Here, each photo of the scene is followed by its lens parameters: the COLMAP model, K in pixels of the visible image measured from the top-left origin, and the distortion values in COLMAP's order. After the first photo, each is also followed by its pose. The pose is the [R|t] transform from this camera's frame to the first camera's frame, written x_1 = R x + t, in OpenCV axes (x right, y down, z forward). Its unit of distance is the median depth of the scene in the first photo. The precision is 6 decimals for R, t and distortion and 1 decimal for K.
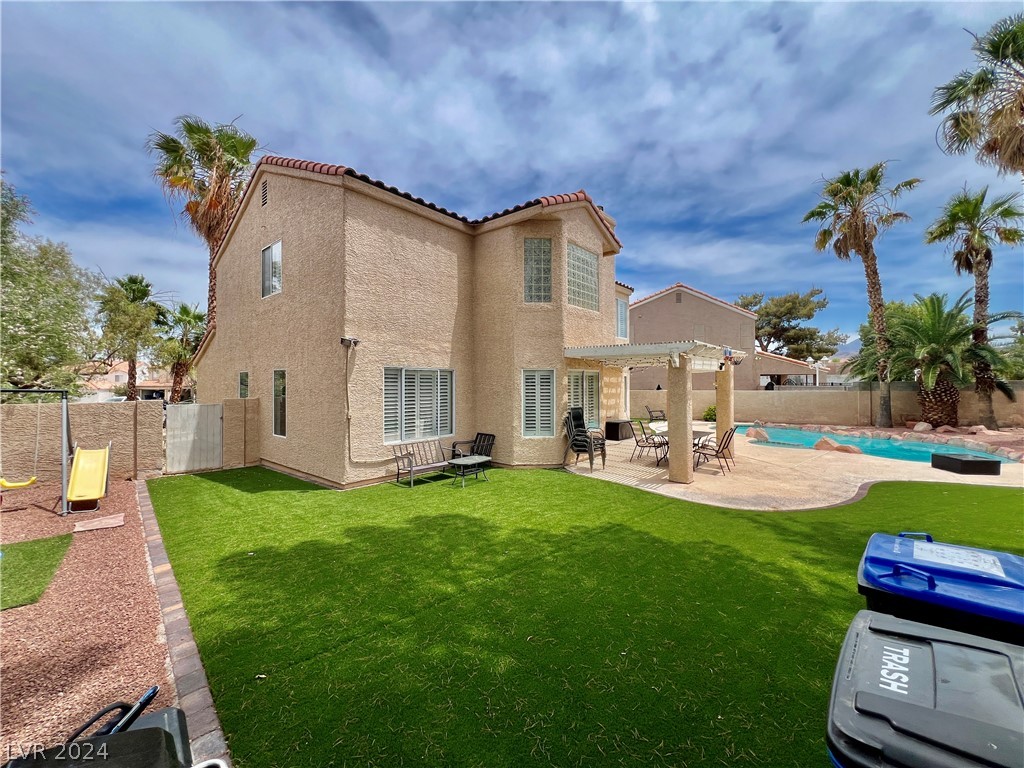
lens RADIAL K [[411.5, 0, 509.1], [0, 411.5, 380.4], [0, 0, 1]] dist [0.000691, 0.000098]
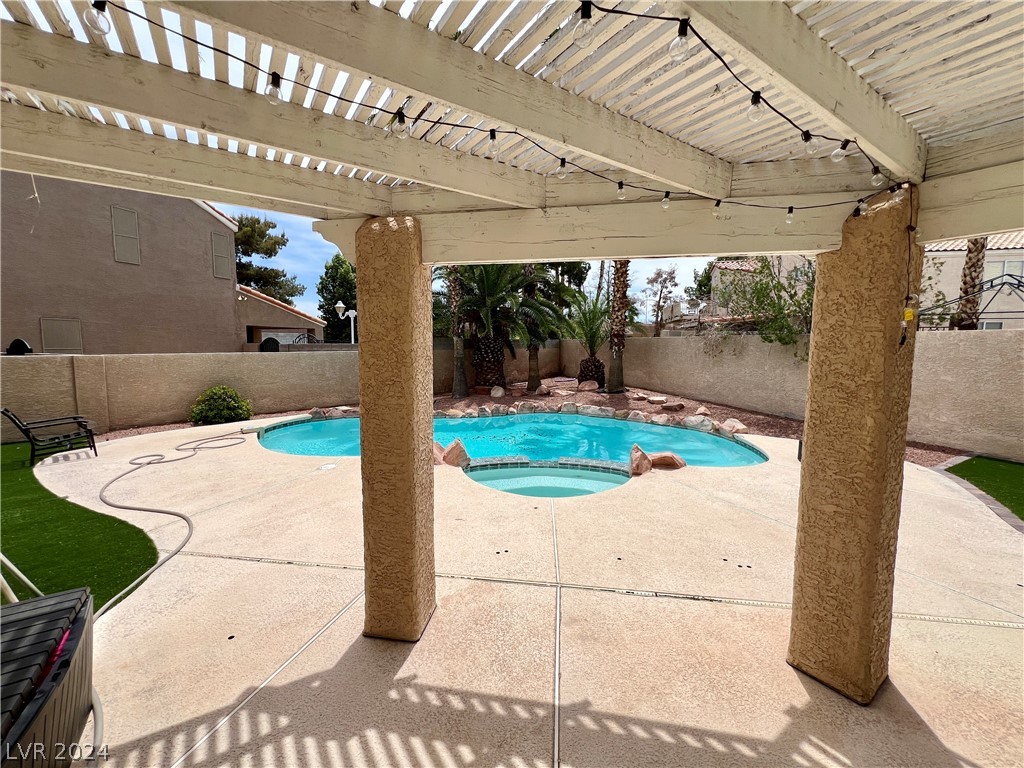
lens RADIAL K [[411.5, 0, 509.1], [0, 411.5, 380.4], [0, 0, 1]] dist [0.000691, 0.000098]
pose [[0.264446, -0.082633, 0.960854, 0.120495], [-0.011203, 0.995992, 0.088739, 0.008750], [-0.964335, -0.034231, 0.262460, 0.469278]]
